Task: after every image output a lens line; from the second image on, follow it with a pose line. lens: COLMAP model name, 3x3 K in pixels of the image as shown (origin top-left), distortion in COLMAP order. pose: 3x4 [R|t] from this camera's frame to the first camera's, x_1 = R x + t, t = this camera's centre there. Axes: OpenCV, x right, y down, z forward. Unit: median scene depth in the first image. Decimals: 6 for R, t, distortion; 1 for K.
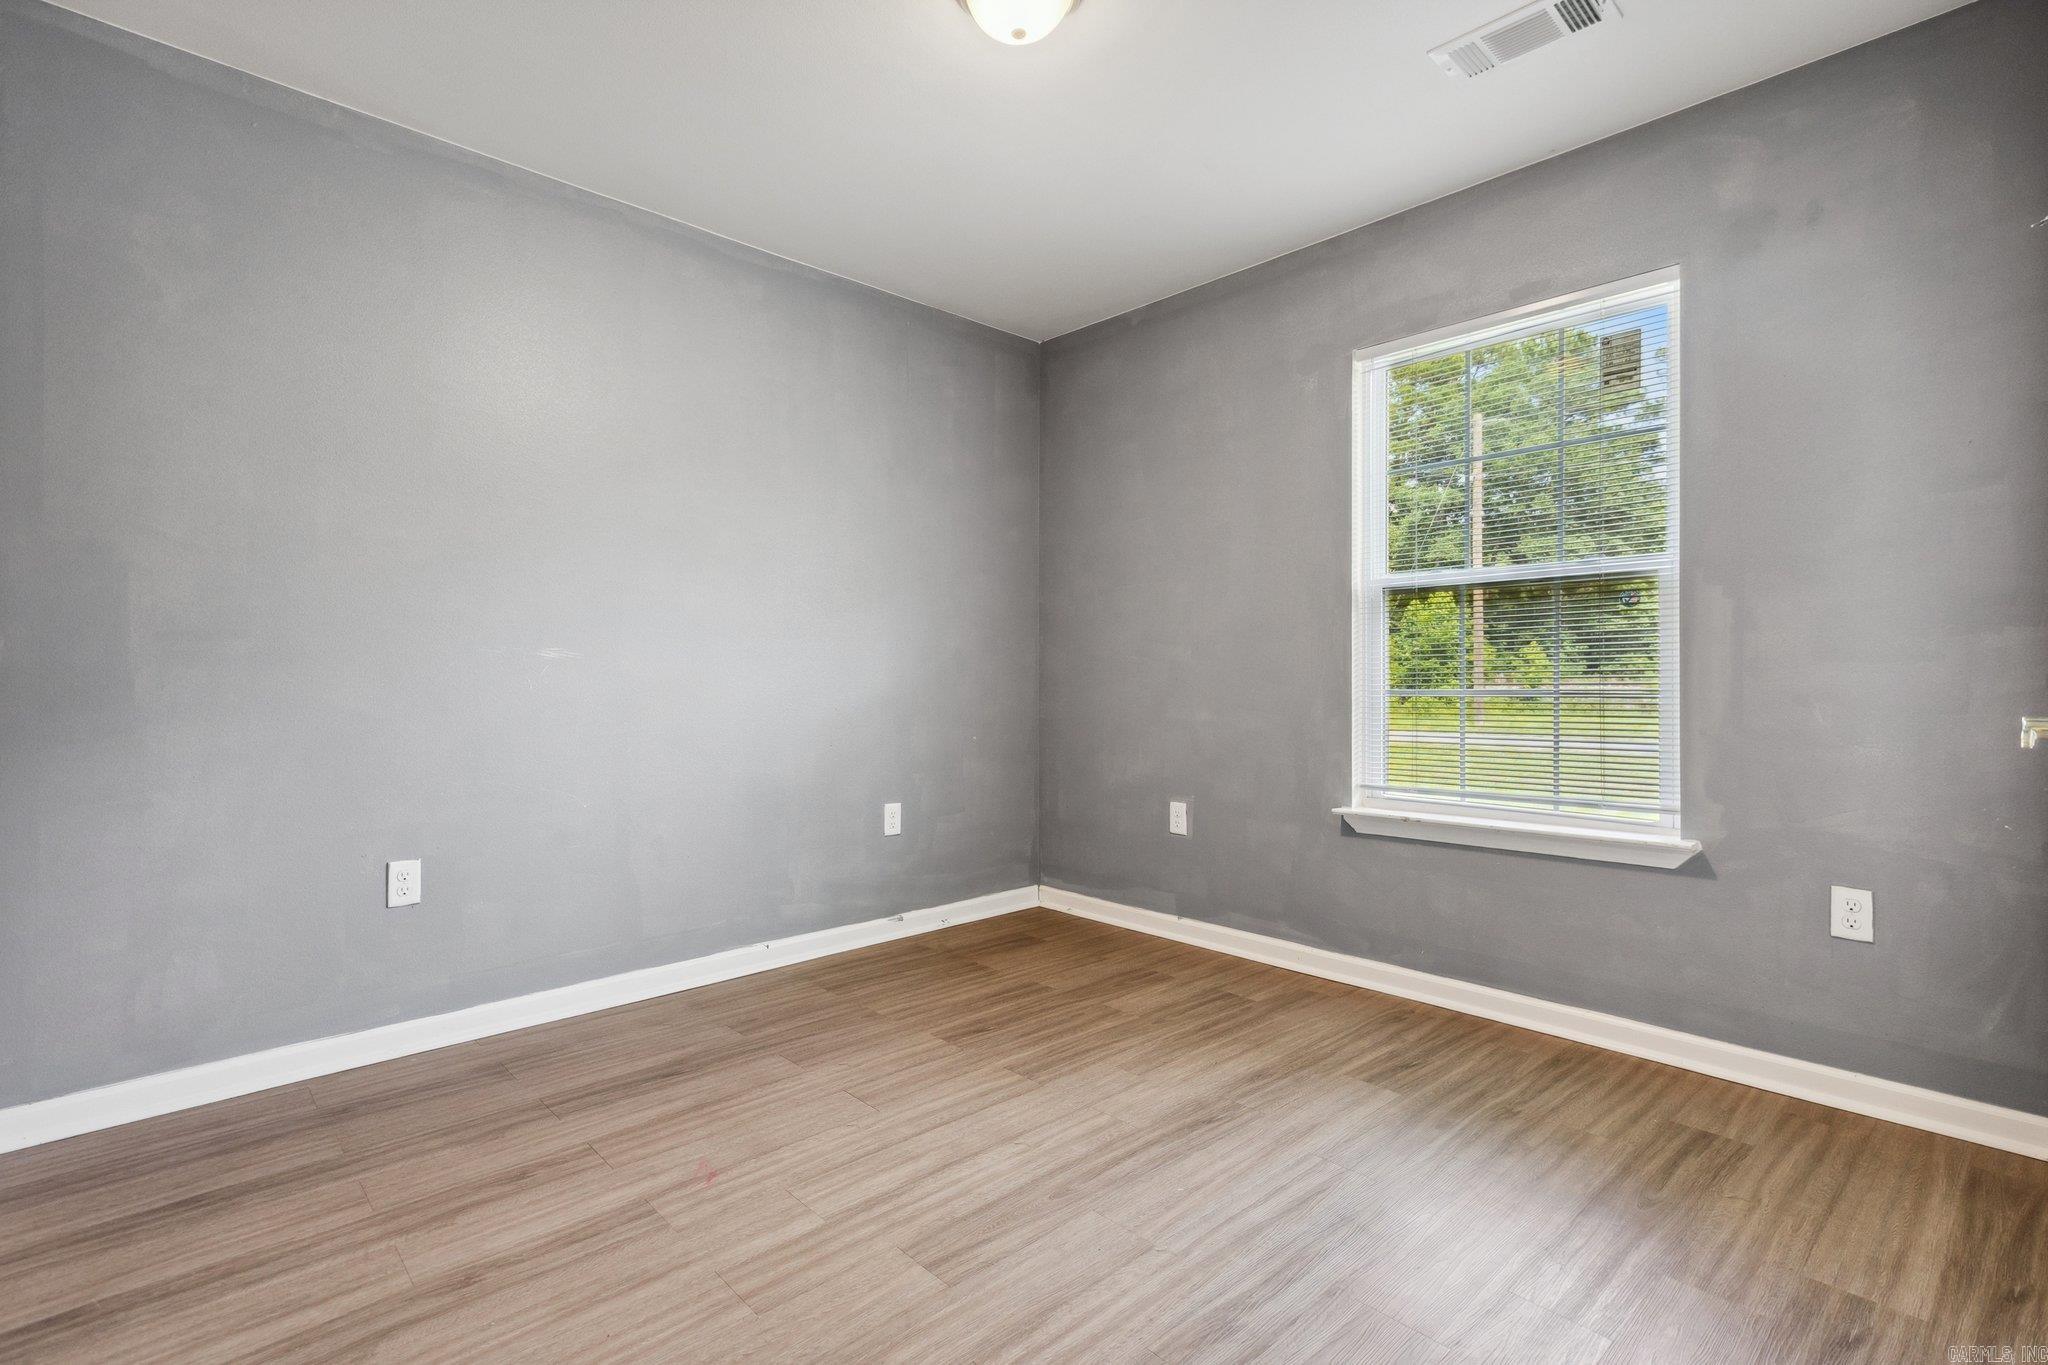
lens RADIAL K [[944.3, 0, 1025.1], [0, 944.3, 691.9], [0, 0, 1]] dist [0.000190, 0.000339]
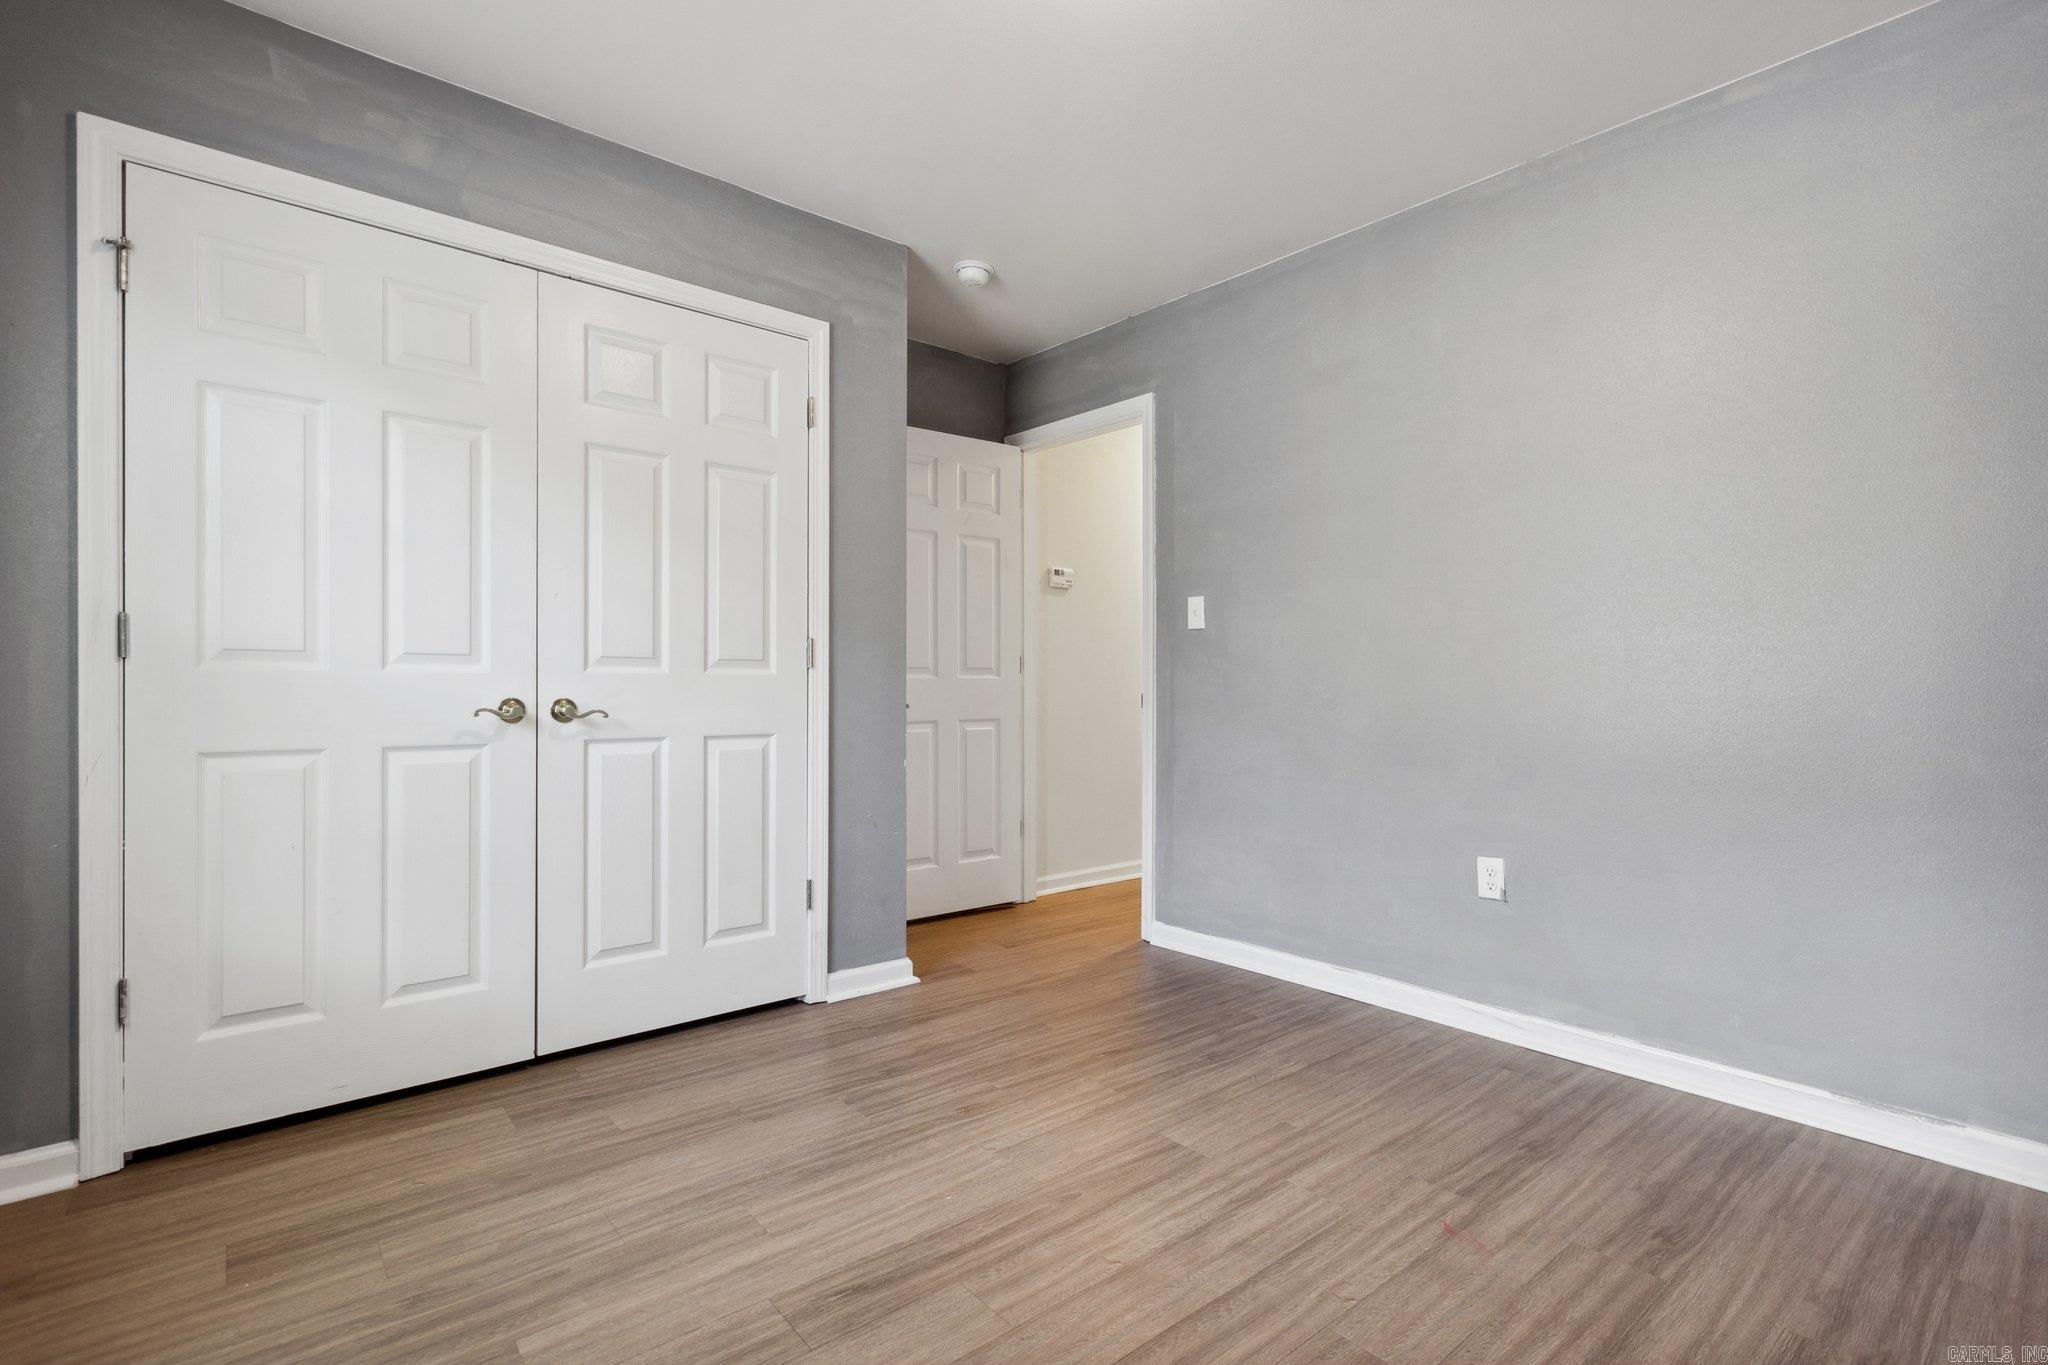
lens RADIAL K [[944.3, 0, 1025.1], [0, 944.3, 691.9], [0, 0, 1]] dist [0.000190, 0.000339]
pose [[-0.998289, -0.005478, 0.058208, 0.028950], [-0.004122, 0.999718, 0.023392, -0.028729], [-0.058319, 0.023112, -0.998030, 1.971031]]
